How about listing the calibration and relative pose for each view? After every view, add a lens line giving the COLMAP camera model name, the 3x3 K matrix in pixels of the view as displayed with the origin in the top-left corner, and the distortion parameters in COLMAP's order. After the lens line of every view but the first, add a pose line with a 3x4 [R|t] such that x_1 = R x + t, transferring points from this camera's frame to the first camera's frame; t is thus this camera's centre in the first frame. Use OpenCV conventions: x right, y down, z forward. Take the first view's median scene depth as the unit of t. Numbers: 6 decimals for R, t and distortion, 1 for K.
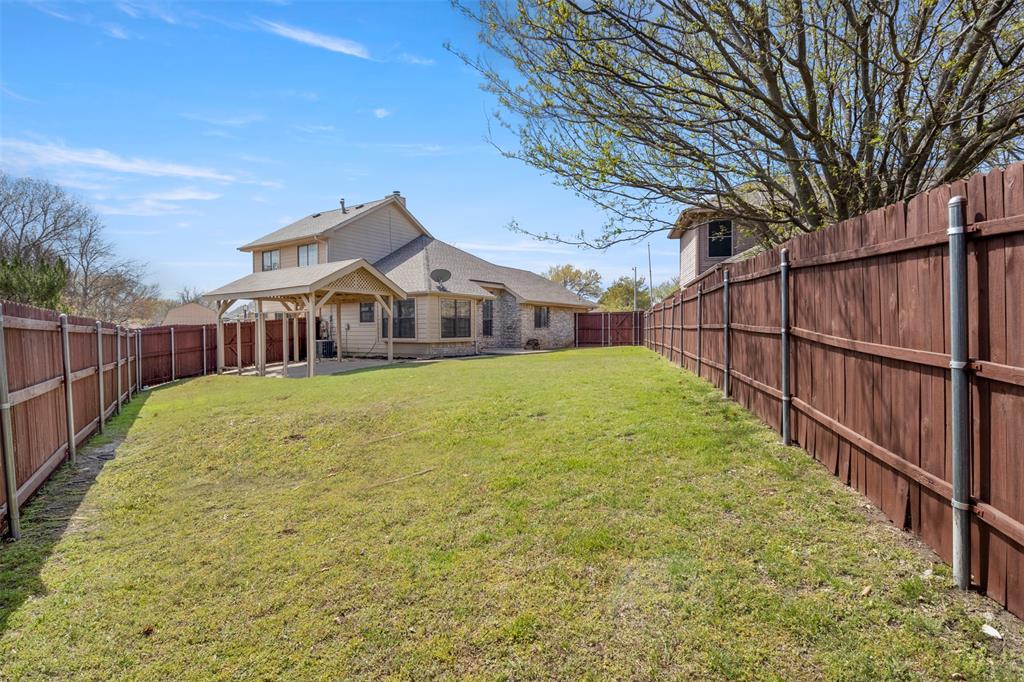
lens RADIAL K [[516.4, 0, 508.8], [0, 516.4, 341.8], [0, 0, 1]] dist [-0.003799, -0.002907]
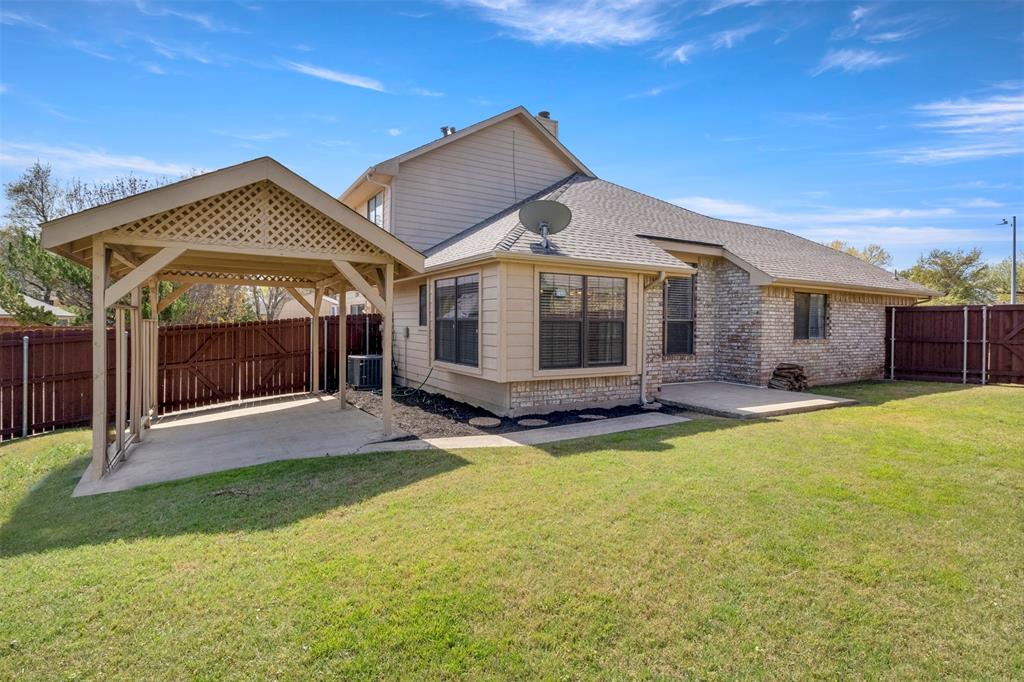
lens RADIAL K [[516.4, 0, 508.6], [0, 516.4, 330.3], [0, 0, 1]] dist [-0.003799, -0.002907]
pose [[0.906151, 0.017264, -0.422603, 0.014372], [-0.021695, 0.999749, -0.005677, -0.028569], [0.422398, 0.014312, 0.906297, 0.500376]]
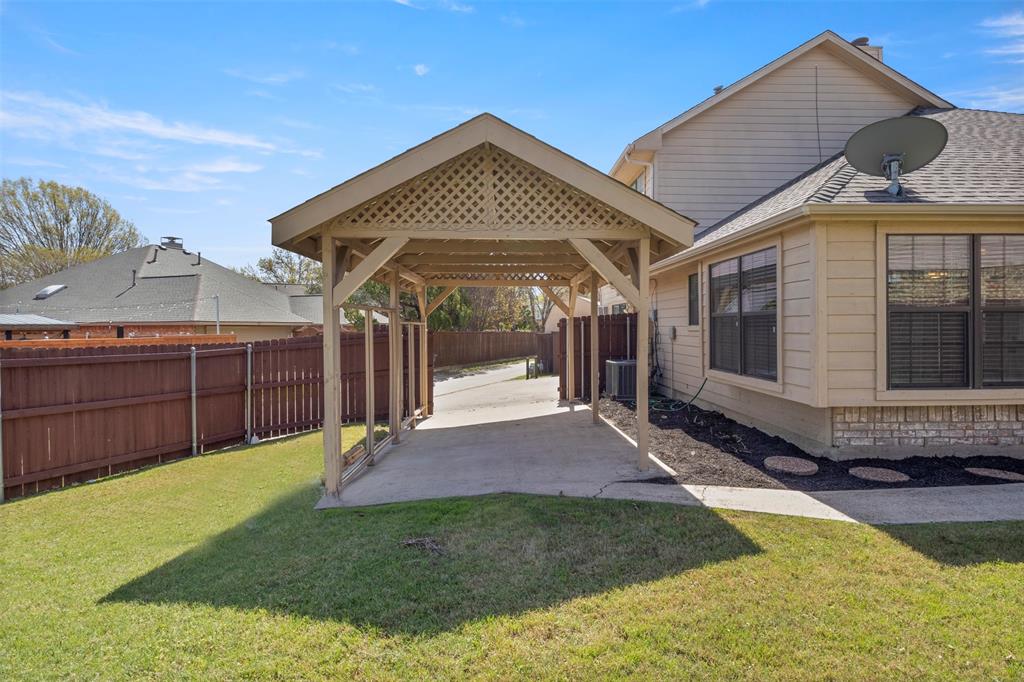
lens RADIAL K [[516.4, 0, 508.4], [0, 516.4, 332.6], [0, 0, 1]] dist [-0.003799, -0.002907]
pose [[0.583367, 0.009199, -0.812156, -0.026987], [-0.013779, 0.999904, 0.001429, -0.026825], [0.812092, 0.010357, 0.583438, 0.562569]]
